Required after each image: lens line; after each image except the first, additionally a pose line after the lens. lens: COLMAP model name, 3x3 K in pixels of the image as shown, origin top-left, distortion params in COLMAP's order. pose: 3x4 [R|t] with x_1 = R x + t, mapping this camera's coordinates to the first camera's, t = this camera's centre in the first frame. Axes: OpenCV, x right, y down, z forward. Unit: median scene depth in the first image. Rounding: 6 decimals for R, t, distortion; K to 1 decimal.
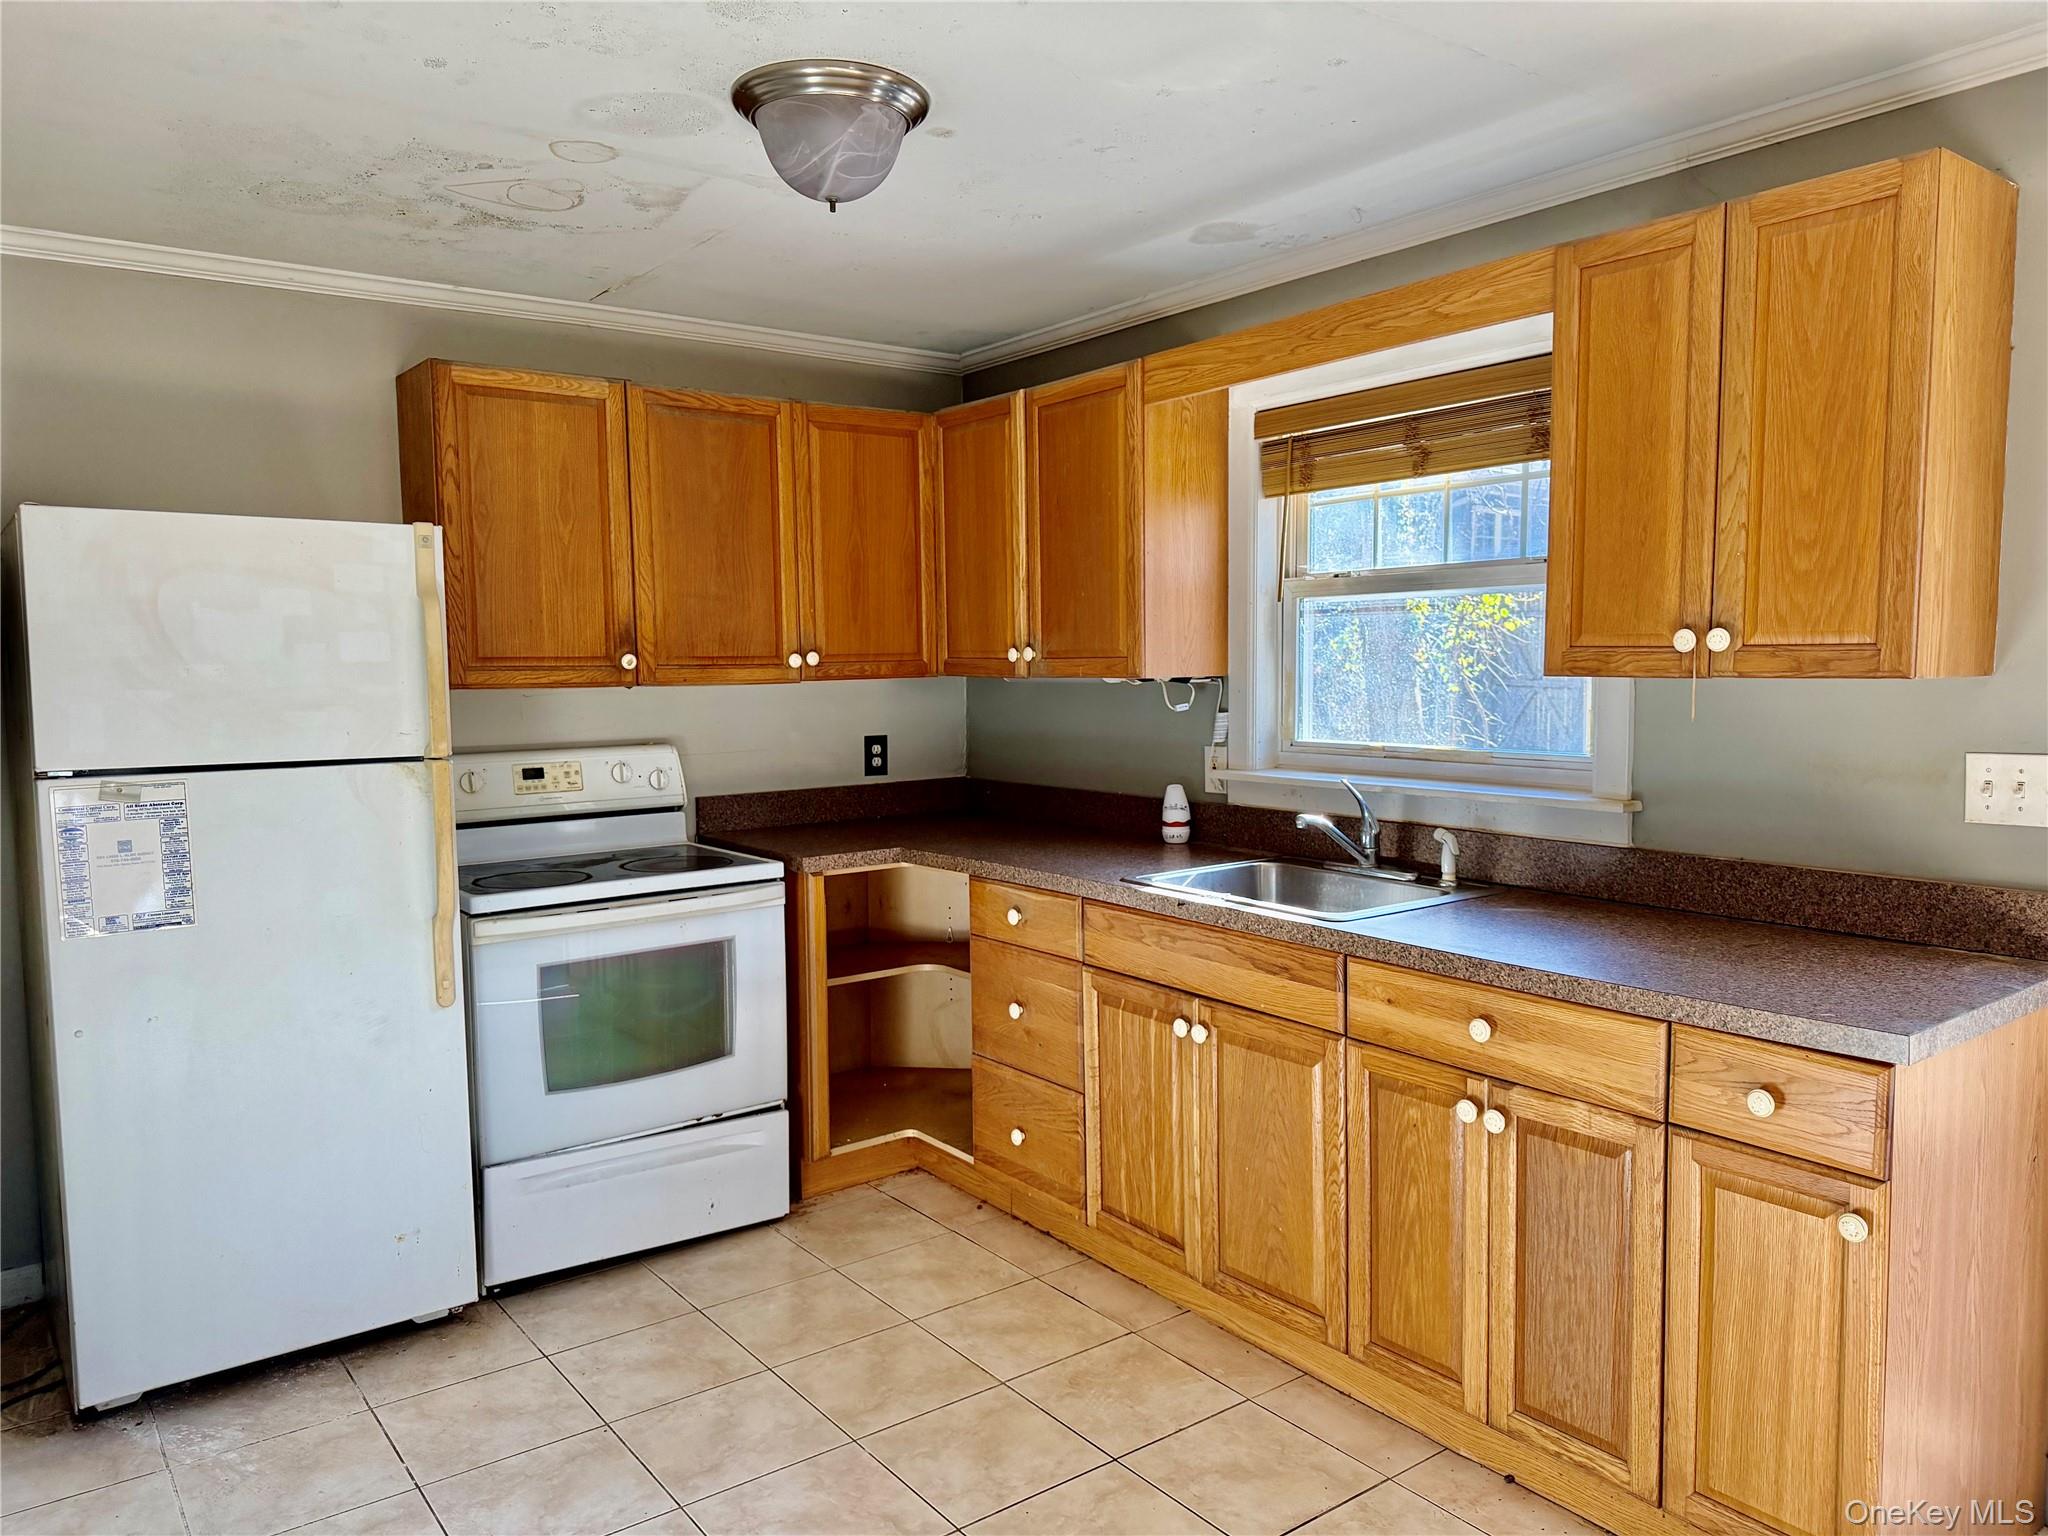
lens RADIAL K [[1455.5, 0, 1038.1], [0, 1455.5, 776.6], [0, 0, 1]] dist [0.058638, -0.070896]
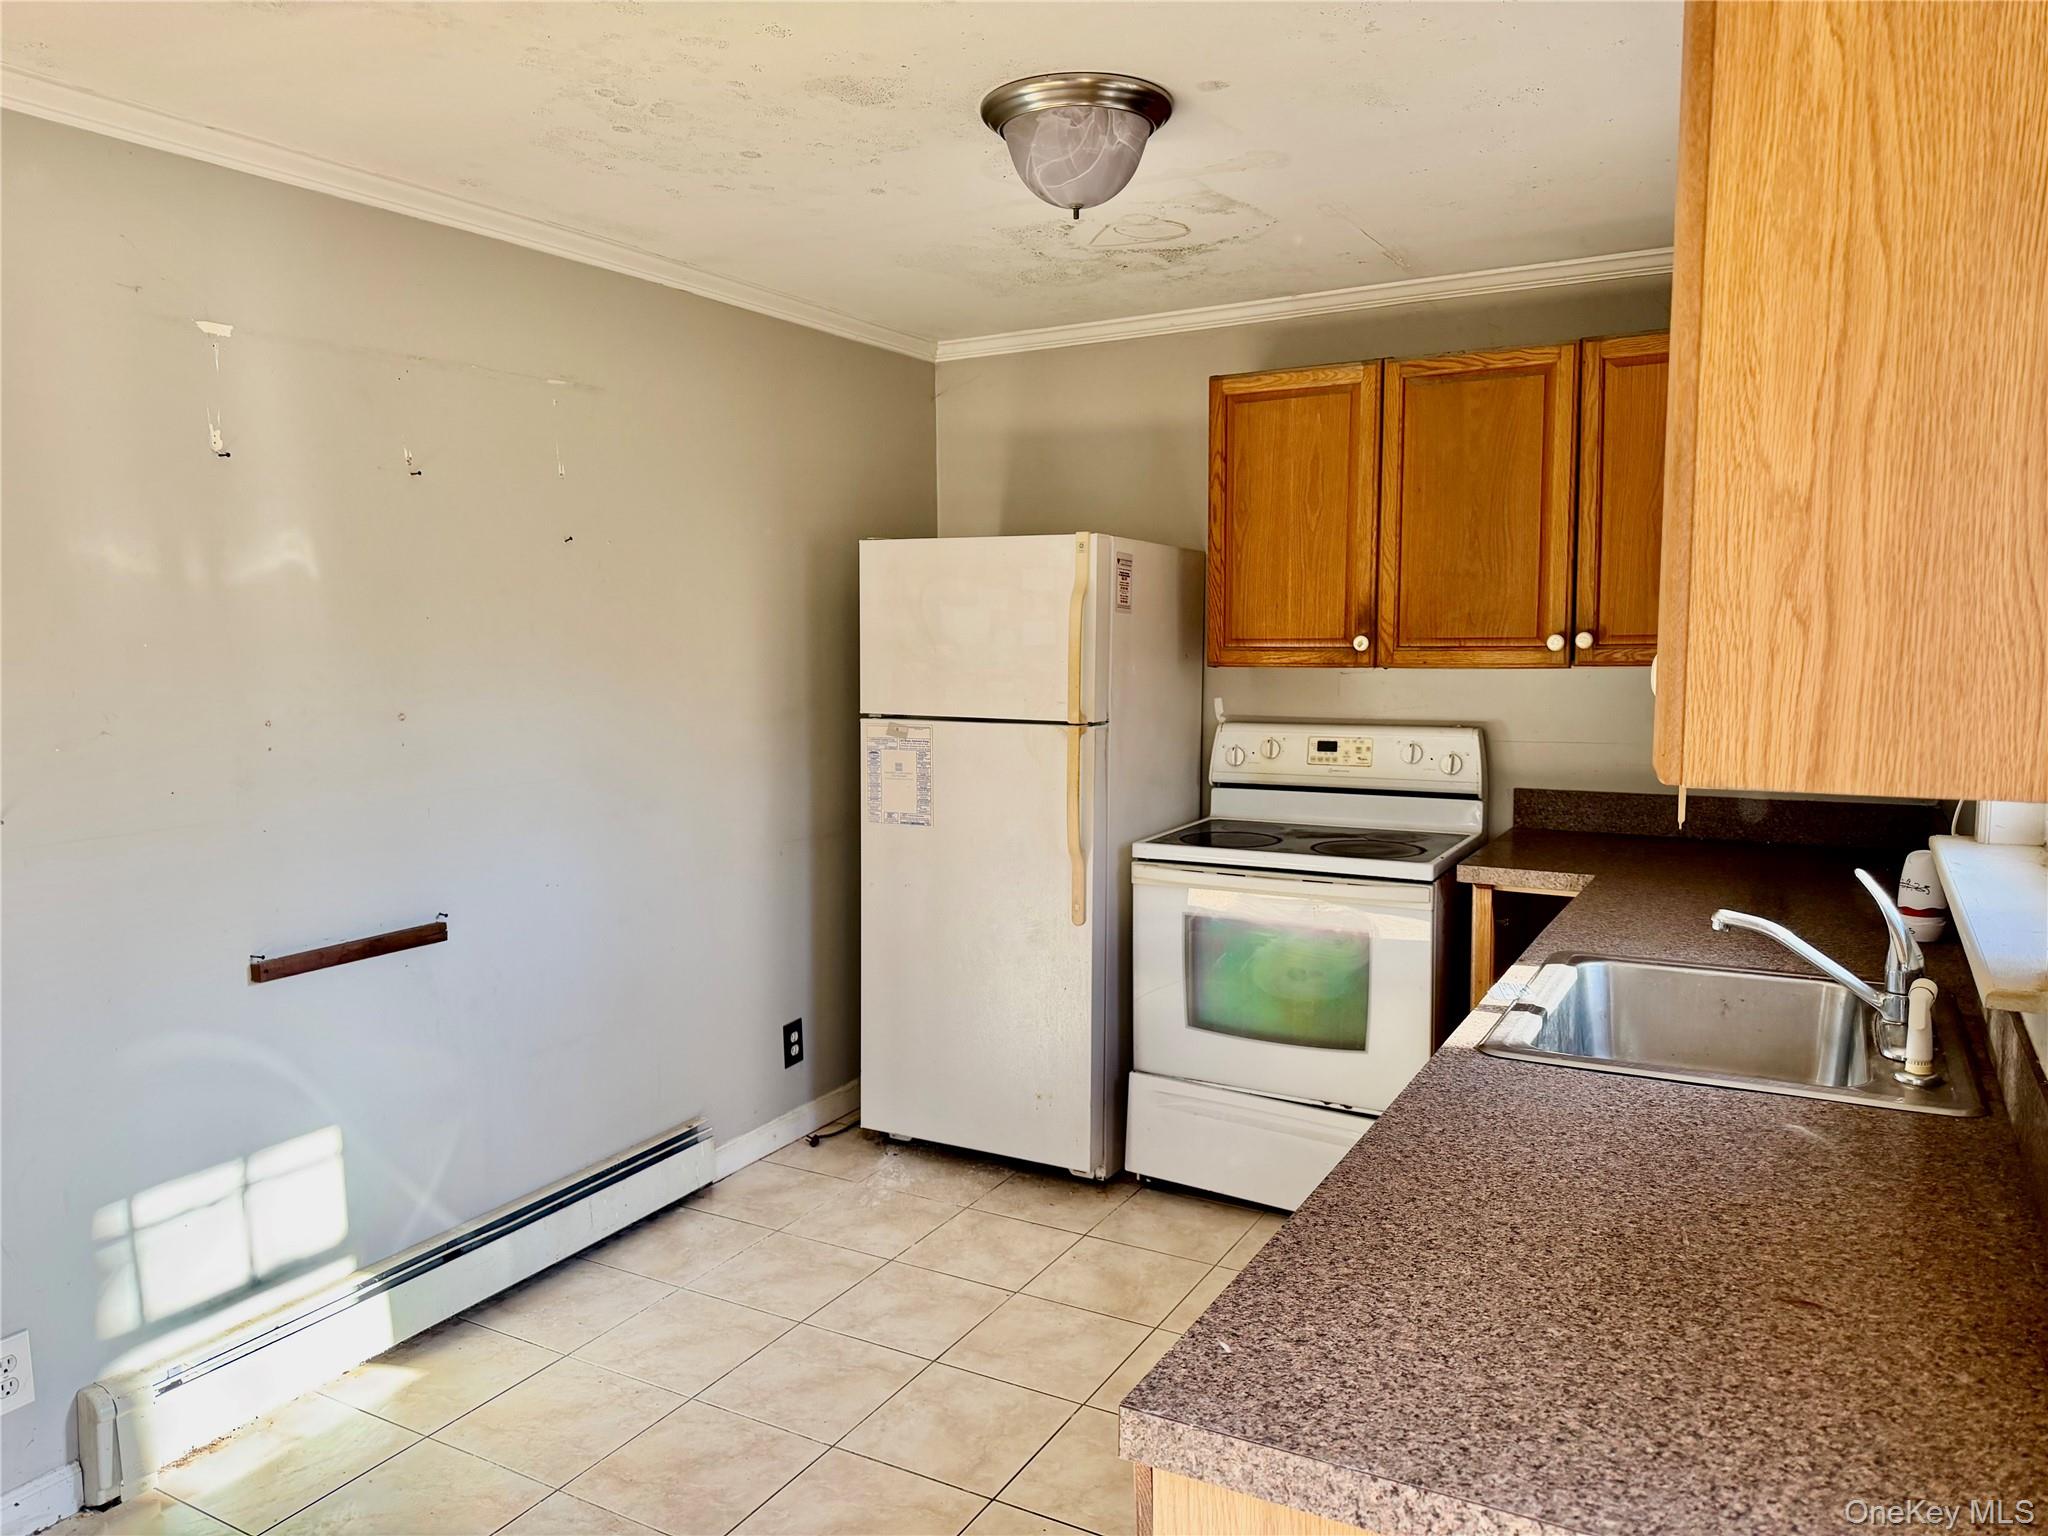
lens RADIAL K [[1455.5, 0, 1030.8], [0, 1455.5, 780.2], [0, 0, 1]] dist [0.058638, -0.070896]
pose [[0.389135, 0.108290, -0.914794, 0.582892], [-0.073175, 0.993562, 0.086487, -0.057240], [0.918270, 0.033285, 0.394554, 0.411783]]
